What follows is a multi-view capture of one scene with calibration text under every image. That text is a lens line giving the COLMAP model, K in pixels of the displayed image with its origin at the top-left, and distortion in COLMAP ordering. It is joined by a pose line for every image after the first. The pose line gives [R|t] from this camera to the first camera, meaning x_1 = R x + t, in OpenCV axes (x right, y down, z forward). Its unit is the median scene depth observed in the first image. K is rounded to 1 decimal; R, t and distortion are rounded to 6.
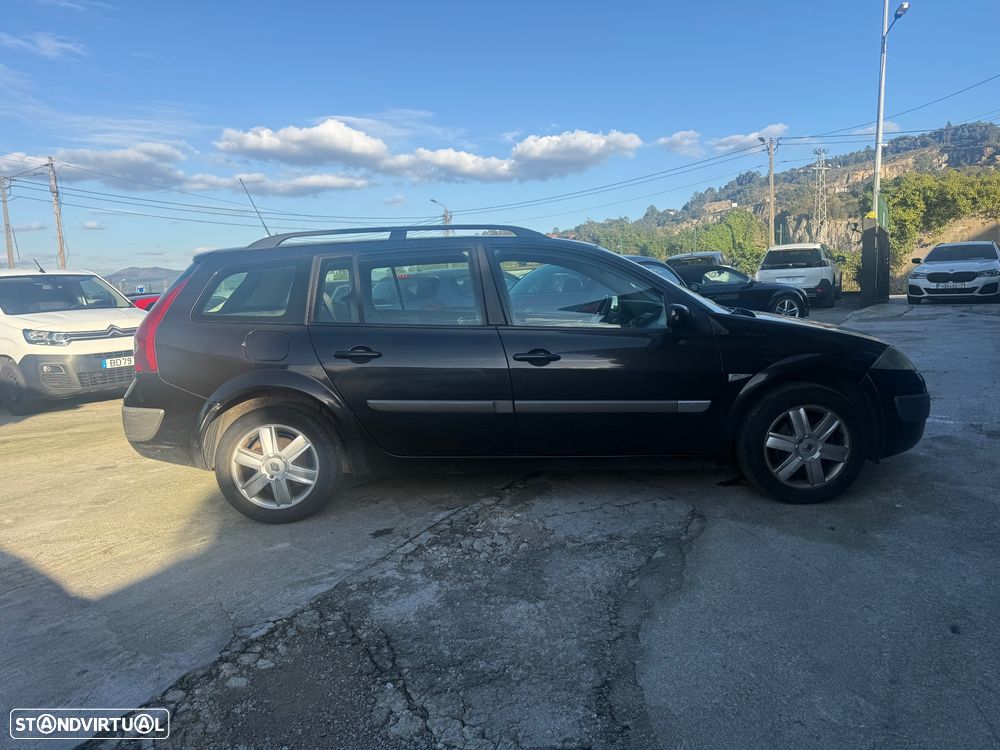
lens RADIAL K [[712.7, 0, 505.5], [0, 712.7, 373.2], [0, 0, 1]] dist [0.024497, -0.027017]
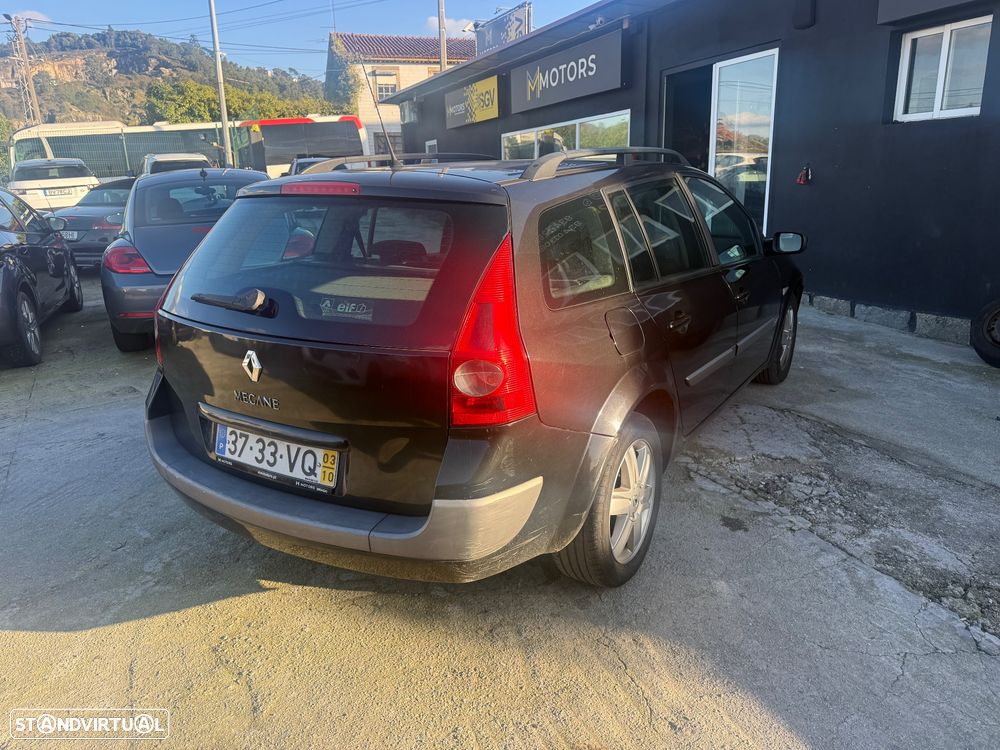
lens RADIAL K [[712.7, 0, 503.3], [0, 712.7, 374.1], [0, 0, 1]] dist [0.024497, -0.027017]
pose [[0.525428, -0.216639, 0.822796, -0.896085], [0.113797, 0.976246, 0.184372, -0.127242], [-0.843194, -0.003243, 0.537600, 0.705898]]
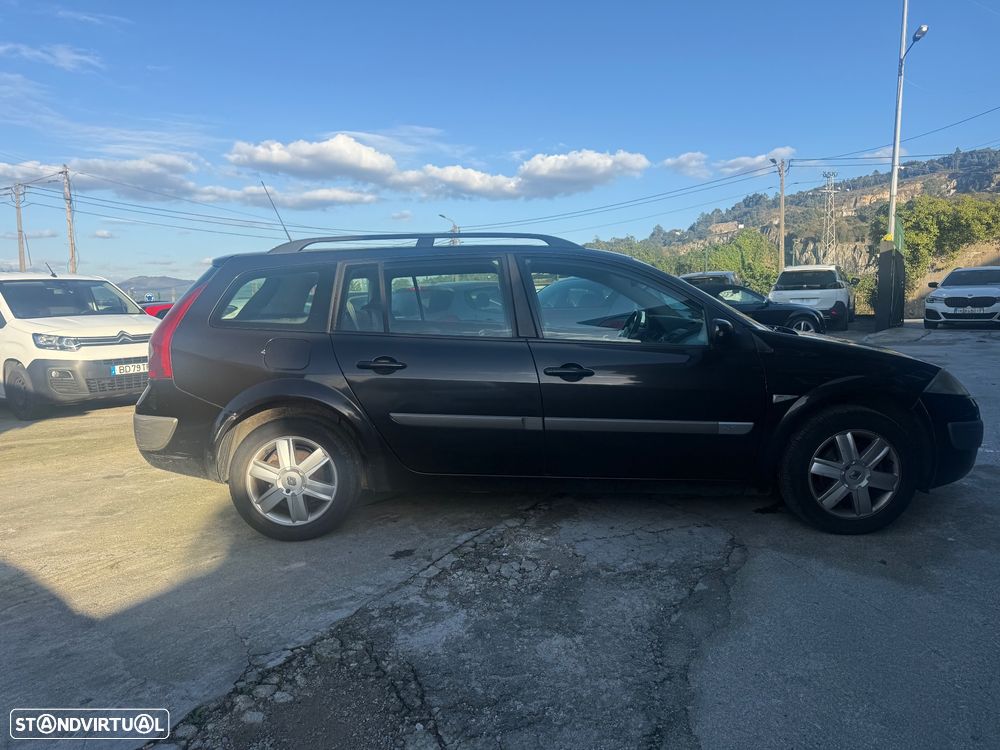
lens RADIAL K [[712.7, 0, 497.8], [0, 712.7, 373.8], [0, 0, 1]] dist [0.024497, -0.027017]
pose [[0.999642, 0.022738, -0.014067, -0.035569], [-0.023042, 0.999496, -0.021829, 0.002266], [0.013564, 0.022145, 0.999663, 0.046566]]
